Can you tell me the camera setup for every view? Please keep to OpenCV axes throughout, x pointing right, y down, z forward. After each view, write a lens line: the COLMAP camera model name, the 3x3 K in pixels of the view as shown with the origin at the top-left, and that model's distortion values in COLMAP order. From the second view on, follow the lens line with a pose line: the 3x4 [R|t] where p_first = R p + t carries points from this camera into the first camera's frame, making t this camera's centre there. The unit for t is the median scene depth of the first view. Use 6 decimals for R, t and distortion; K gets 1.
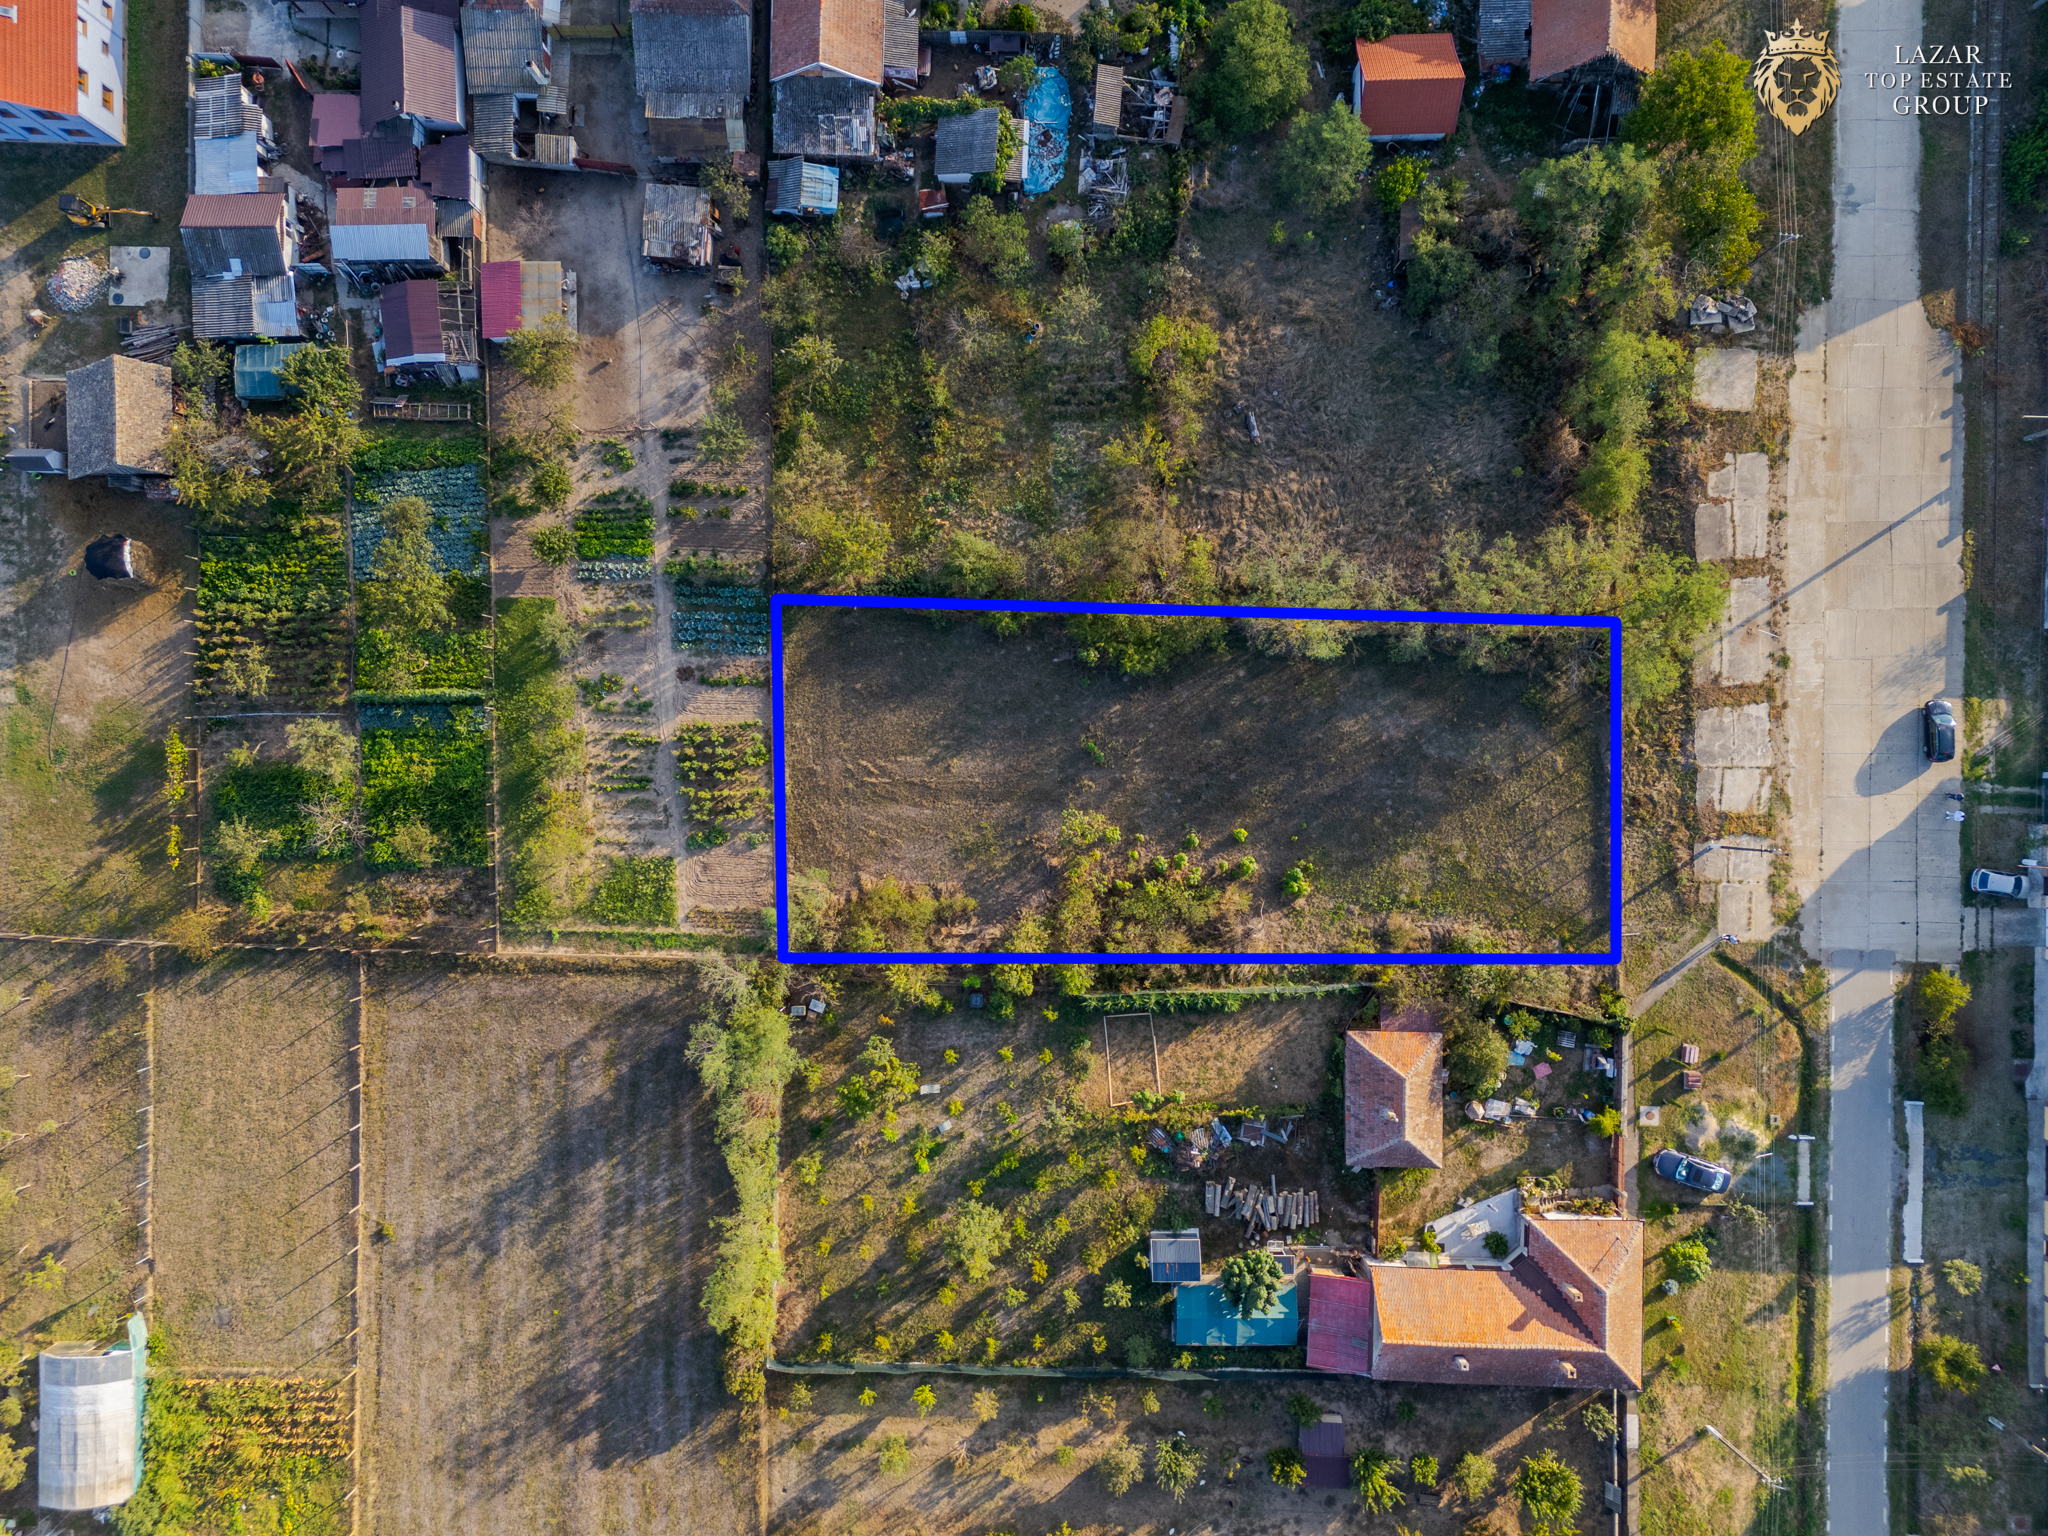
lens RADIAL K [[1499.4, 0, 1027.7], [0, 1499.4, 768.8], [0, 0, 1]] dist [0.066529, -0.055849]
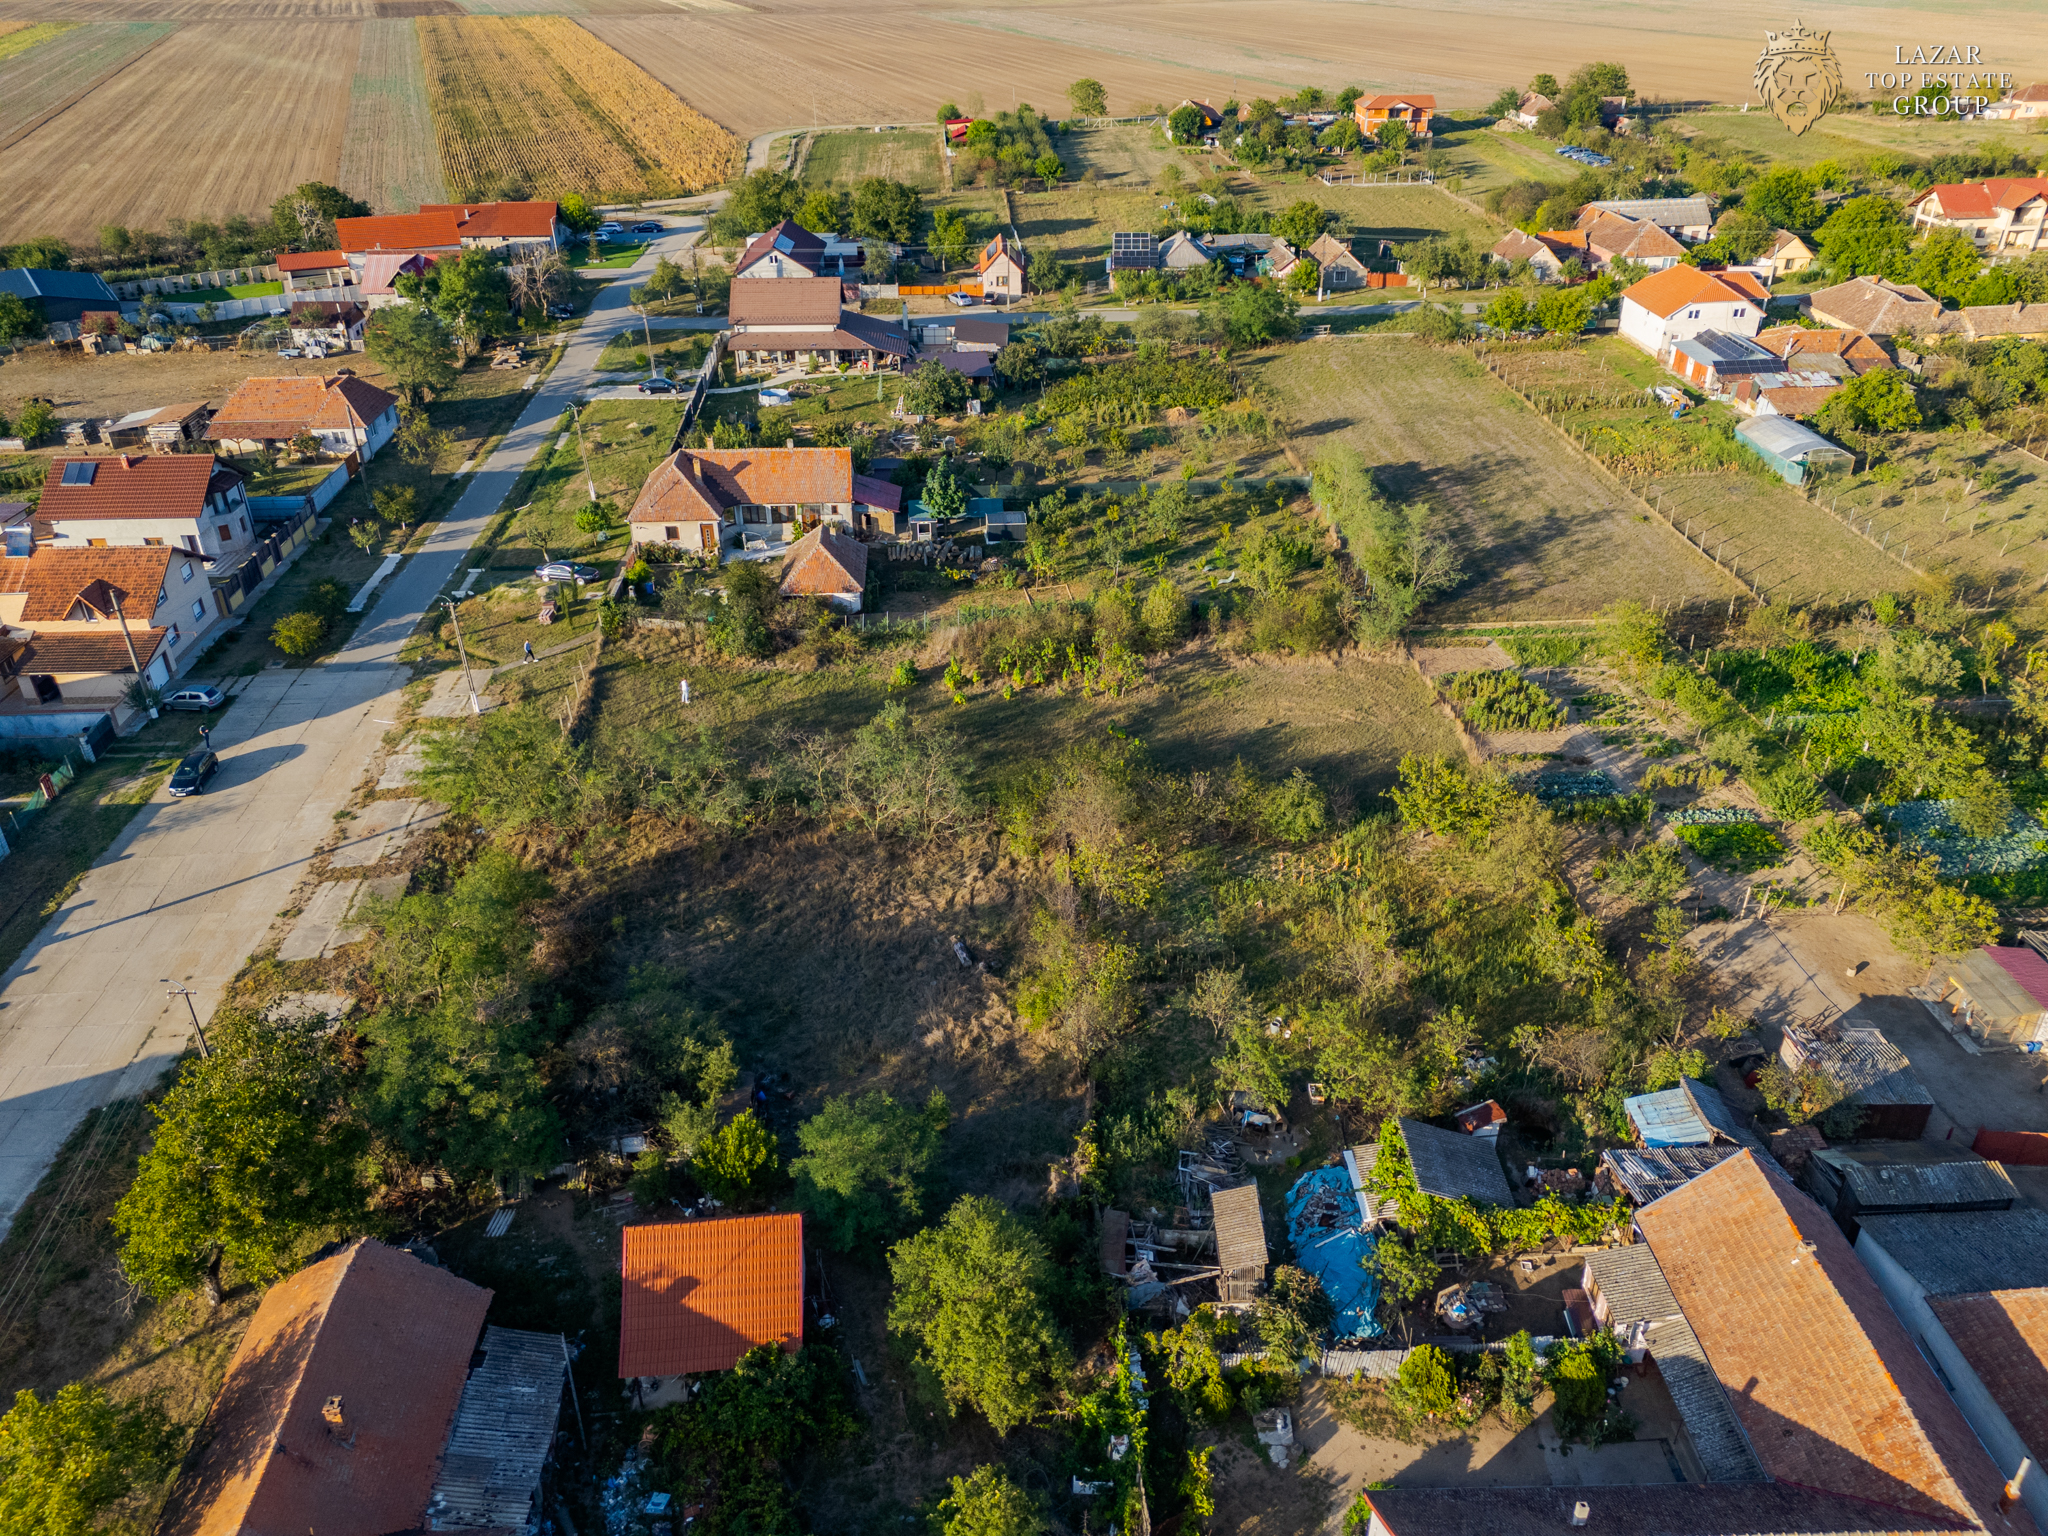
lens RADIAL K [[1499.4, 0, 1027.7], [0, 1499.4, 768.8], [0, 0, 1]] dist [0.066529, -0.055849]
pose [[-0.997415, 0.047109, -0.054262, 0.153754], [-0.070586, -0.500824, 0.862666, -0.830526], [0.013464, 0.864266, 0.502854, 0.548420]]
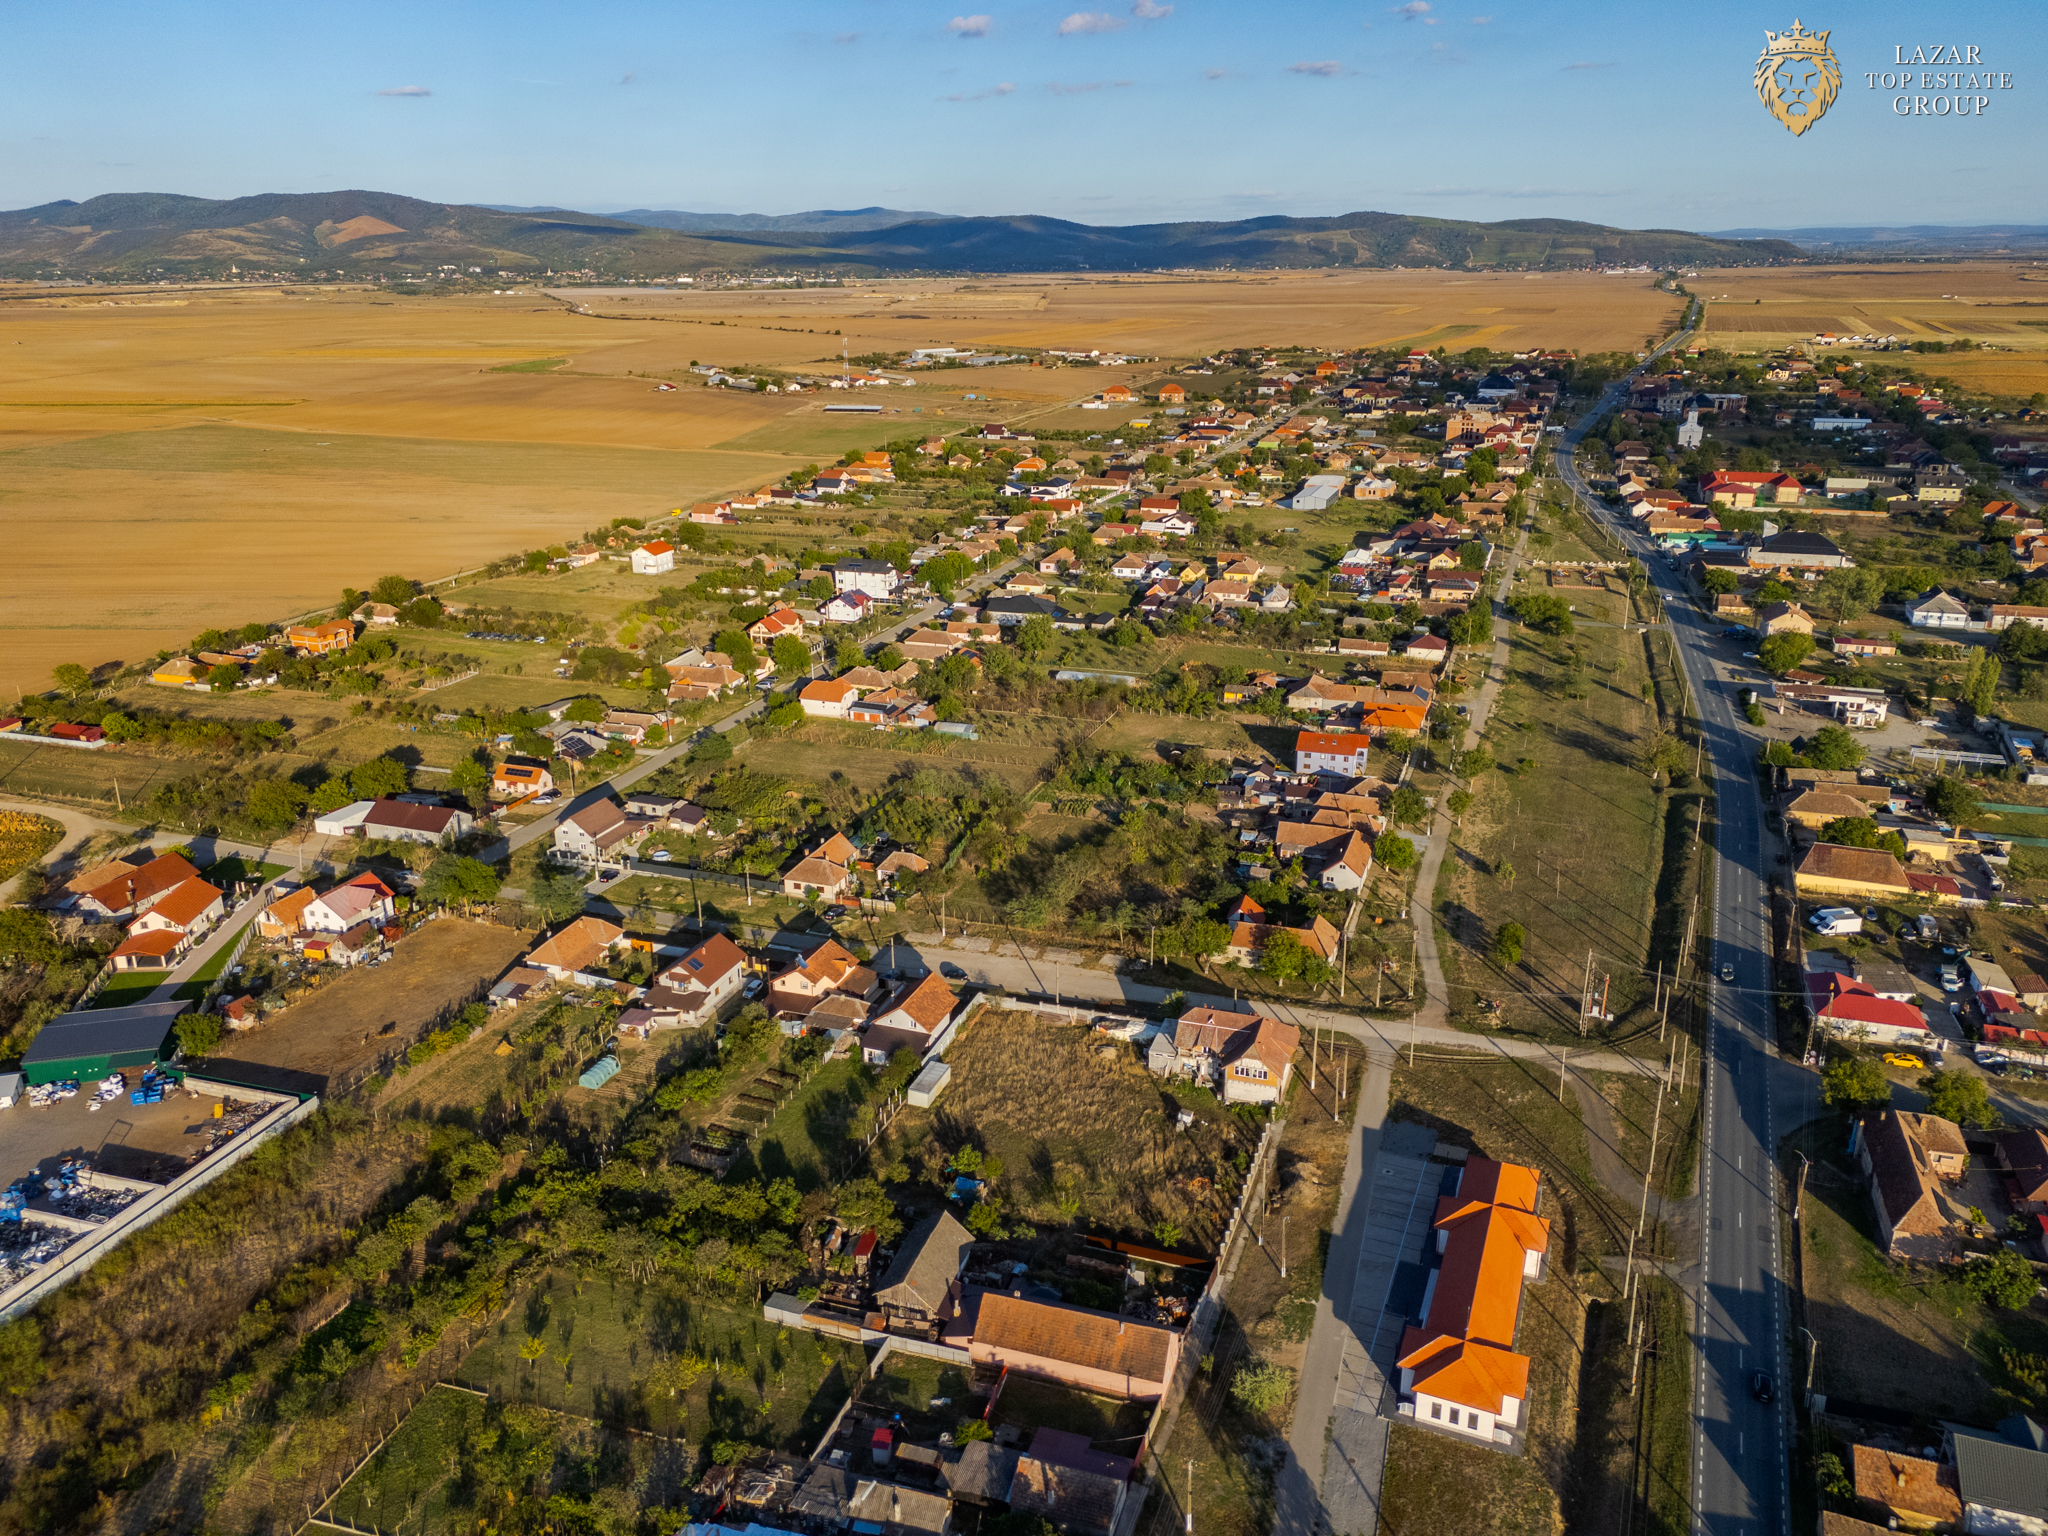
lens RADIAL K [[1499.4, 0, 1027.7], [0, 1499.4, 768.8], [0, 0, 1]] dist [0.066529, -0.055849]
pose [[-0.304542, 0.320481, -0.896965, 2.666654], [-0.952483, -0.096983, 0.288741, -0.817911], [0.005546, 0.942277, 0.334789, -0.150389]]
